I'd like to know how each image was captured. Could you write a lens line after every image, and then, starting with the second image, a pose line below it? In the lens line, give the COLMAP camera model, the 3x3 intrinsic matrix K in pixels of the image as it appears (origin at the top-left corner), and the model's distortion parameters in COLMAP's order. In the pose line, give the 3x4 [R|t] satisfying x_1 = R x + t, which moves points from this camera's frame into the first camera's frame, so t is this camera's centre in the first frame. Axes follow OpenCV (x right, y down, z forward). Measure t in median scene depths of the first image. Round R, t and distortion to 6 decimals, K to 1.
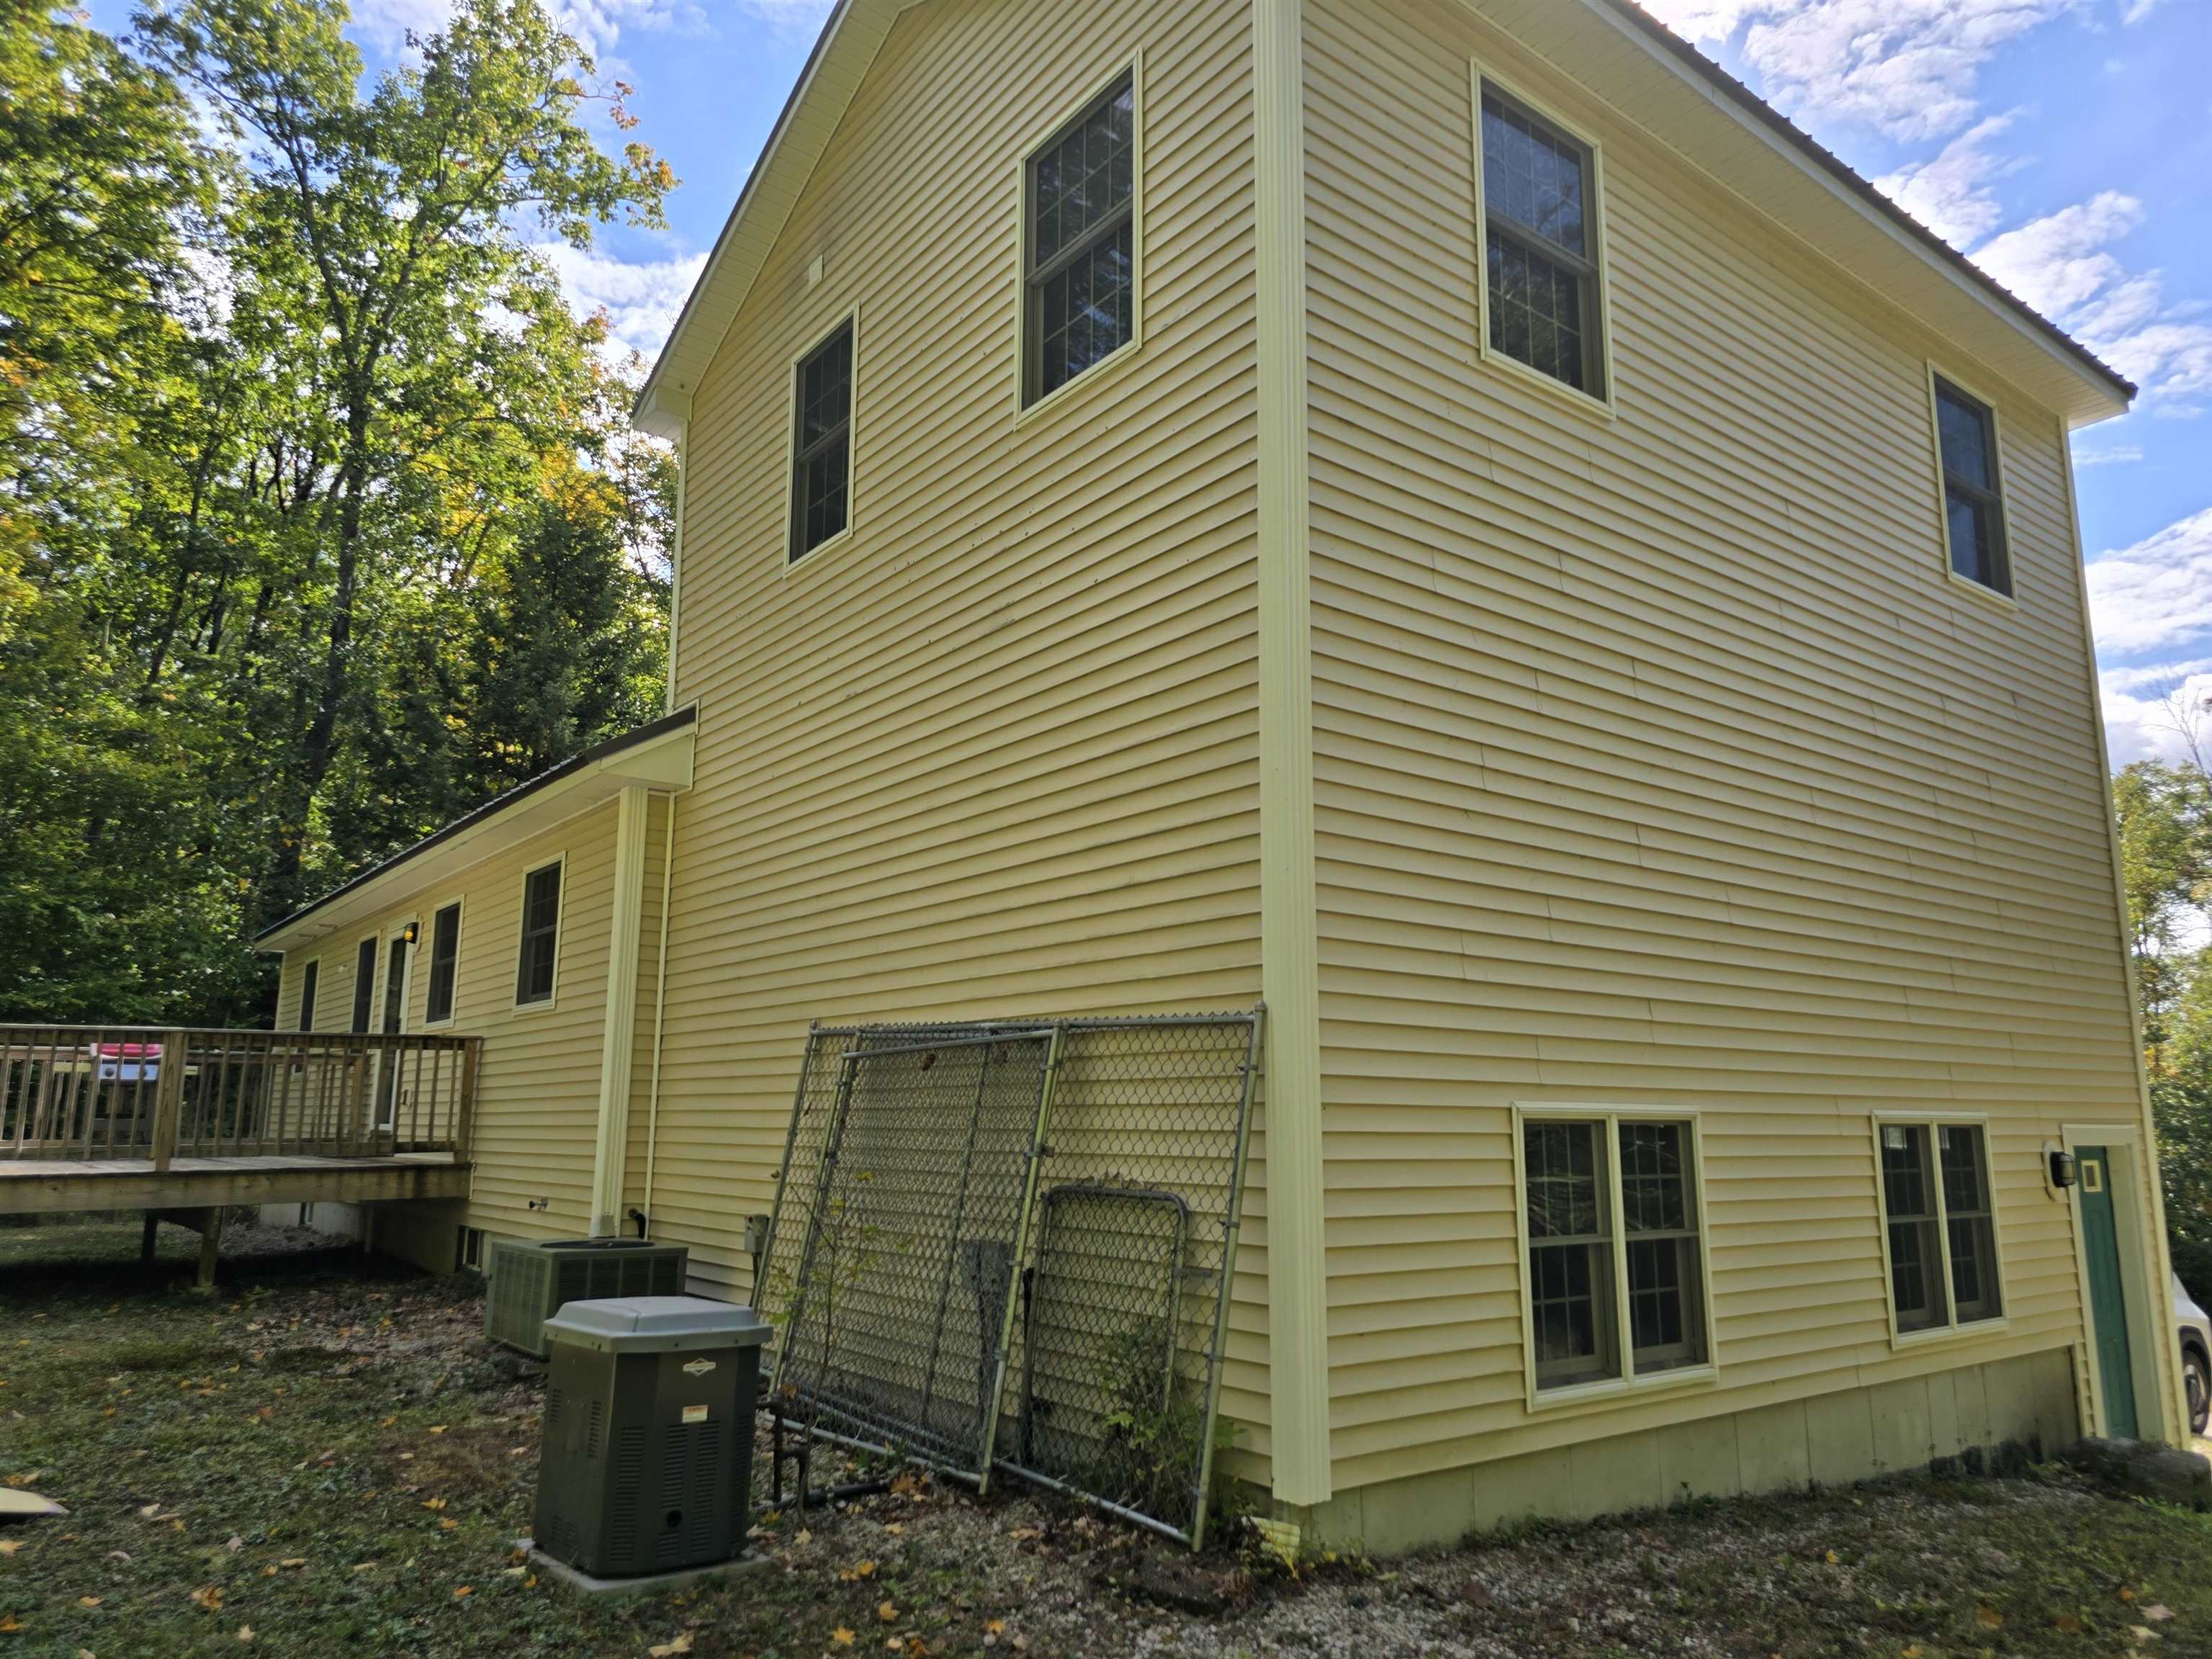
lens RADIAL K [[1482.7, 0, 1112.1], [0, 1482.7, 830.2], [0, 0, 1]] dist [0.058640, -0.048291]
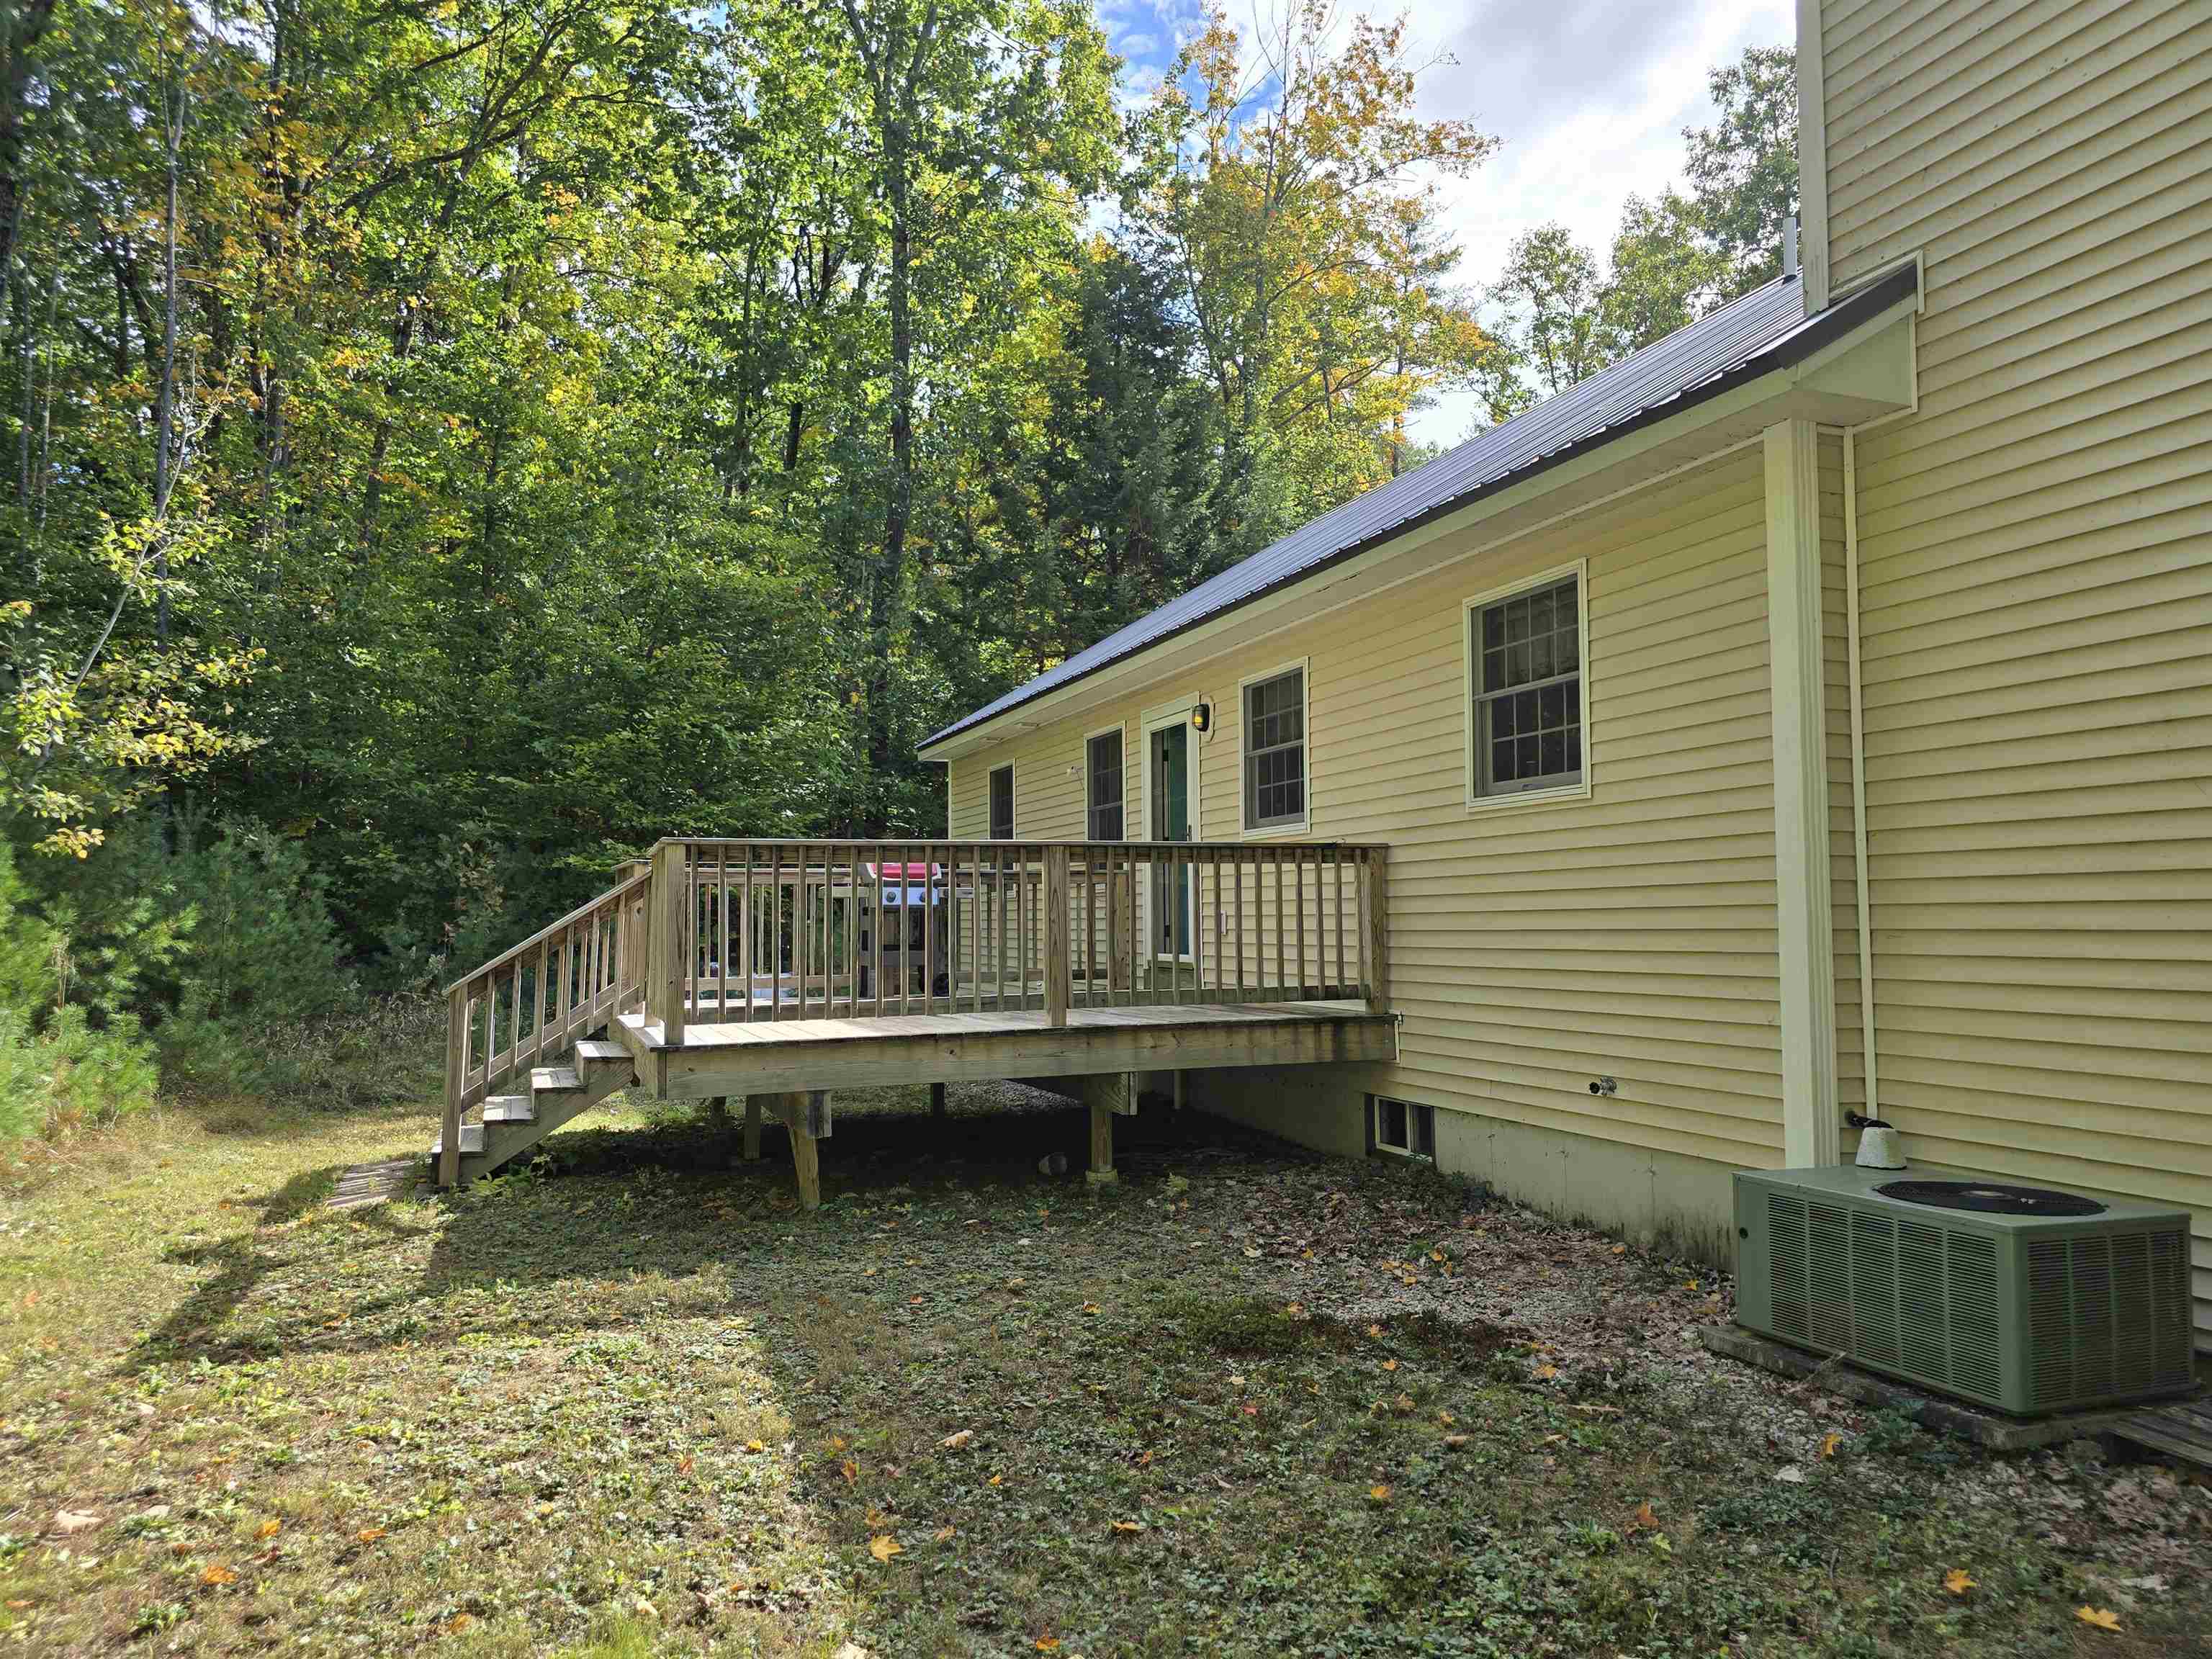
lens RADIAL K [[1482.7, 0, 1099.5], [0, 1482.7, 826.4], [0, 0, 1]] dist [0.058640, -0.048291]
pose [[0.961054, -0.029993, -0.274727, -0.329731], [0.064161, 0.991147, 0.116240, 0.033993], [0.268808, -0.129339, 0.954470, 0.253099]]
